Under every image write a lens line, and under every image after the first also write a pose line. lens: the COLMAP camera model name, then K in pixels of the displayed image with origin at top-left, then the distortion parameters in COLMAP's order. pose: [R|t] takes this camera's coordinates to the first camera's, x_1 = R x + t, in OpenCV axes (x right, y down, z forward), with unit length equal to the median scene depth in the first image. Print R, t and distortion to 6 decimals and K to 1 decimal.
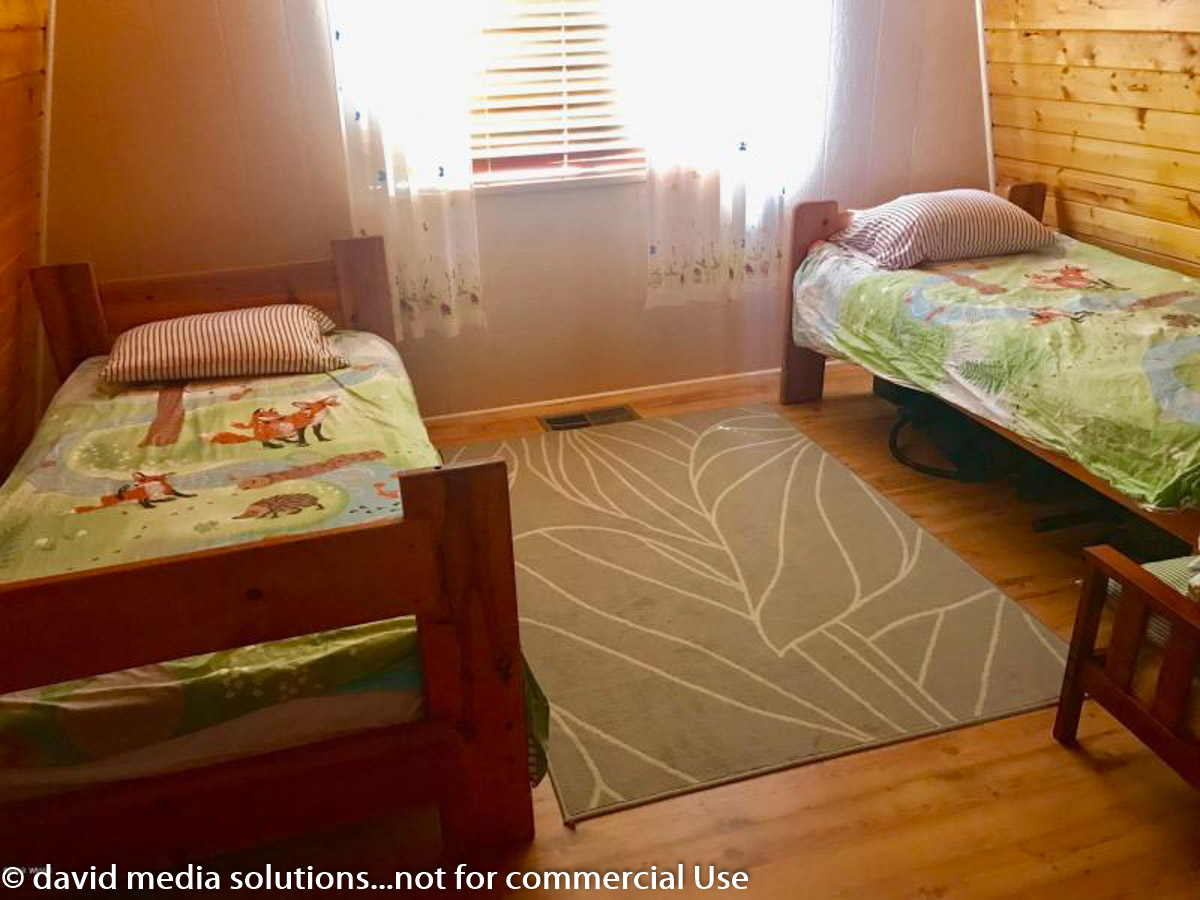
lens RADIAL K [[982.6, 0, 592.6], [0, 982.6, 445.5], [0, 0, 1]] dist [0.009365, 0.005194]
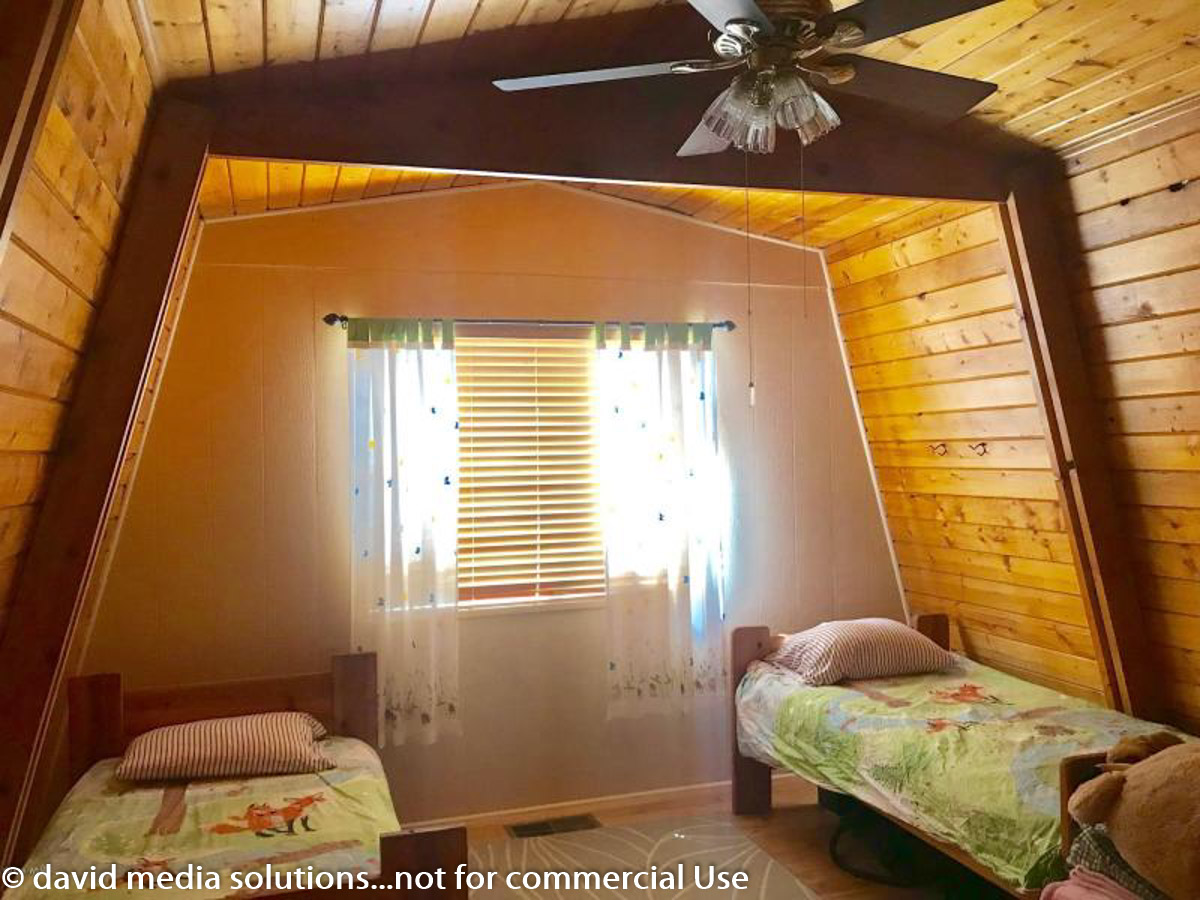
lens RADIAL K [[982.6, 0, 592.6], [0, 982.6, 445.5], [0, 0, 1]] dist [0.009365, 0.005194]
pose [[0.999827, 0.012129, 0.014098, 0.025193], [-0.005230, 0.910836, -0.412735, 0.047016], [-0.017847, 0.412590, 0.910742, -0.181469]]
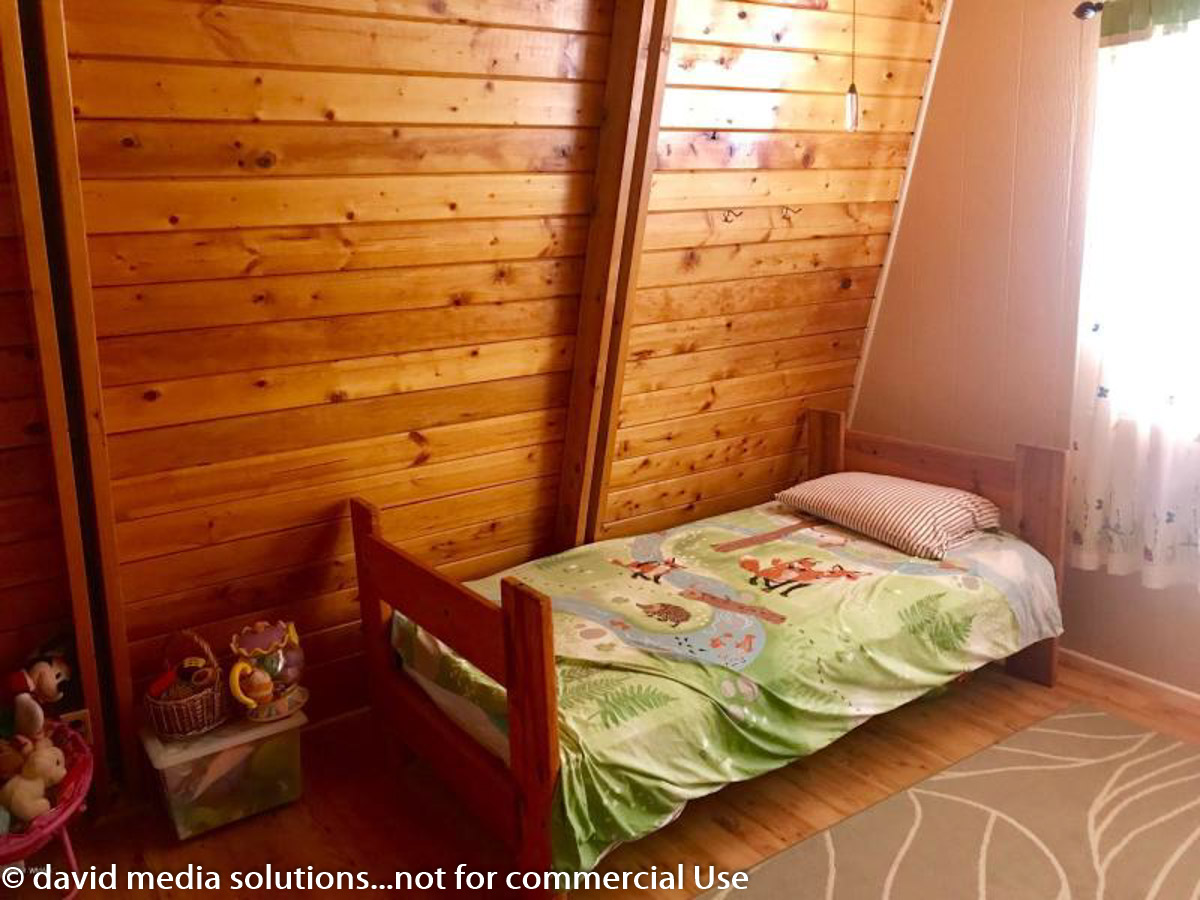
lens RADIAL K [[951.2, 0, 556.5], [0, 951.2, 427.3], [0, 0, 1]] dist [0.006757, 0.003676]
pose [[0.266748, 0.210917, -0.940404, 0.534534], [-0.351379, 0.929880, 0.108887, -0.174677], [0.897429, 0.301393, 0.322155, 0.289286]]
